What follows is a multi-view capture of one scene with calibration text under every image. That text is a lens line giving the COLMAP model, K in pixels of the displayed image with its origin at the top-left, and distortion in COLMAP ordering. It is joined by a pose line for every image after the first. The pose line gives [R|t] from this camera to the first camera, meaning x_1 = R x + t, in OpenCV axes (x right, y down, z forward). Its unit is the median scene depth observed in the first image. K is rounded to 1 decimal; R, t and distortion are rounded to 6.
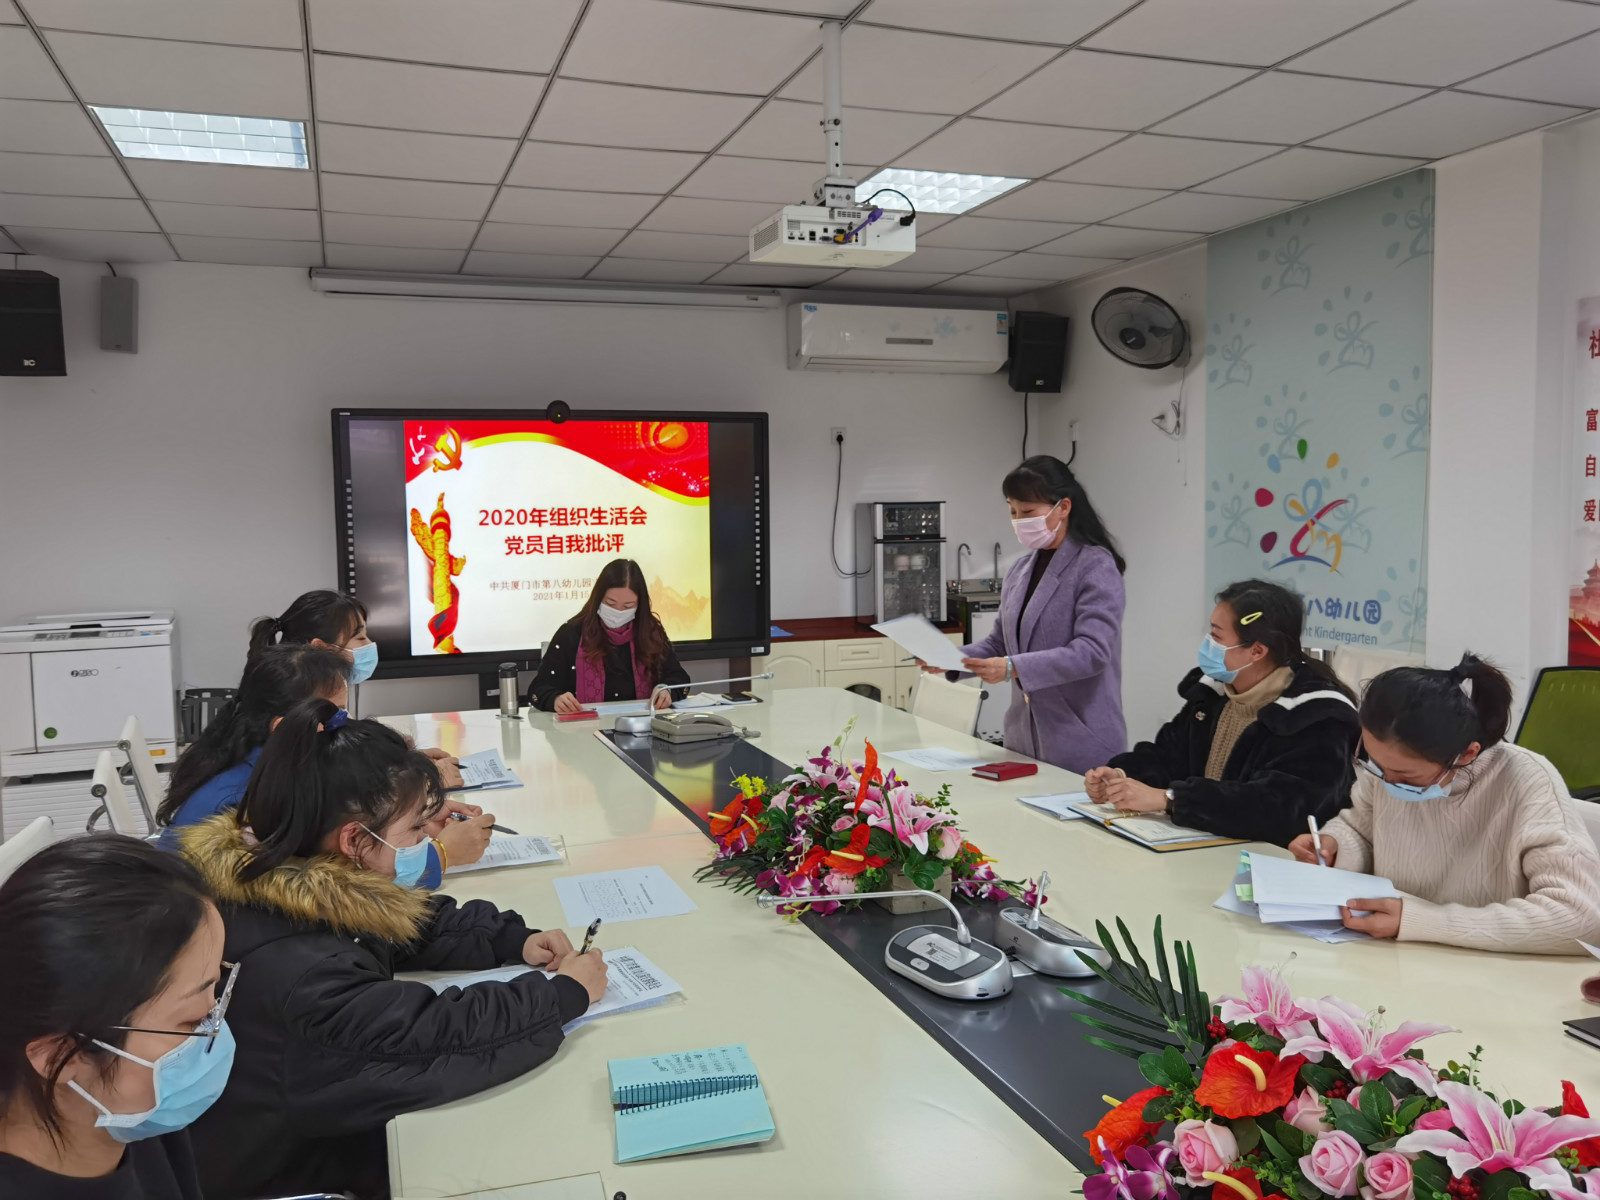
lens RADIAL K [[1272.0, 0, 800.0], [0, 1272.0, 600.0], [0, 0, 1]] dist [0.000003, -0.004883]
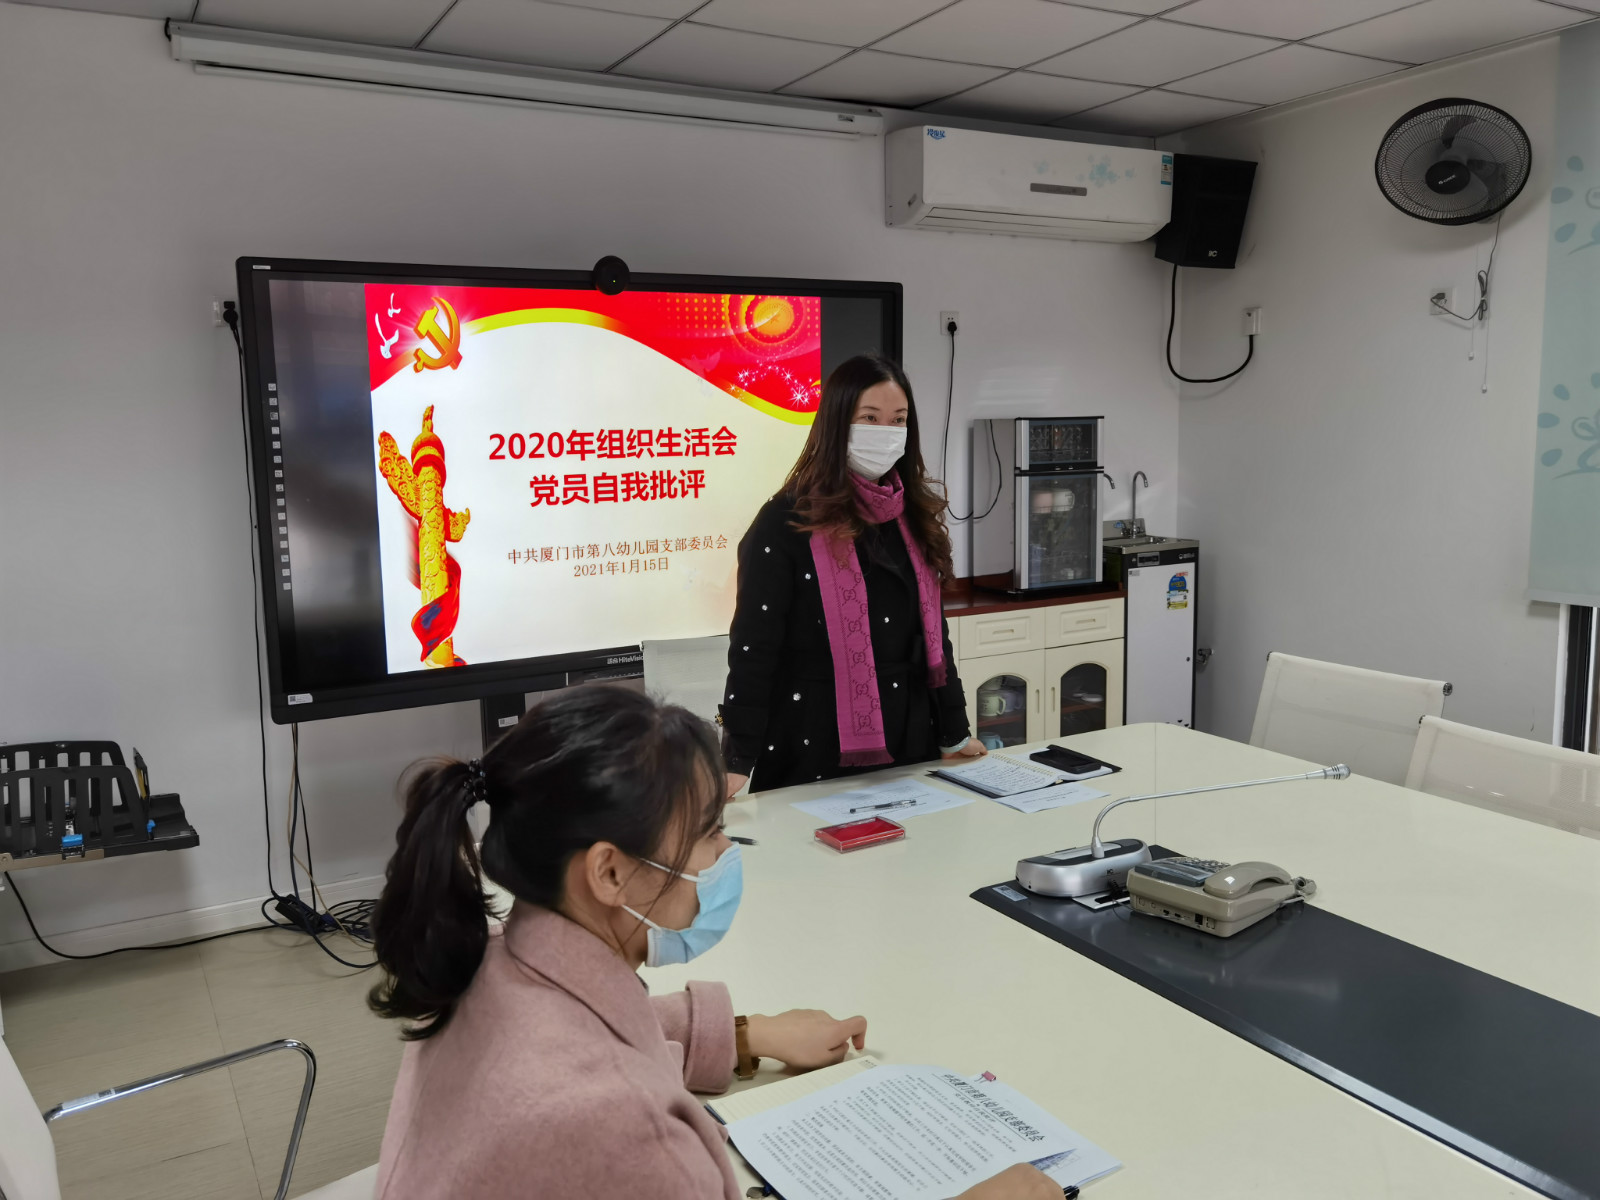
lens RADIAL K [[1272.0, 0, 800.0], [0, 1272.0, 600.0], [0, 0, 1]] dist [0.000003, -0.004883]
pose [[0.986457, -0.028275, 0.161566, -0.217454], [0.017757, 0.997650, 0.066178, -0.030510], [-0.163057, -0.062413, 0.984641, 0.386201]]
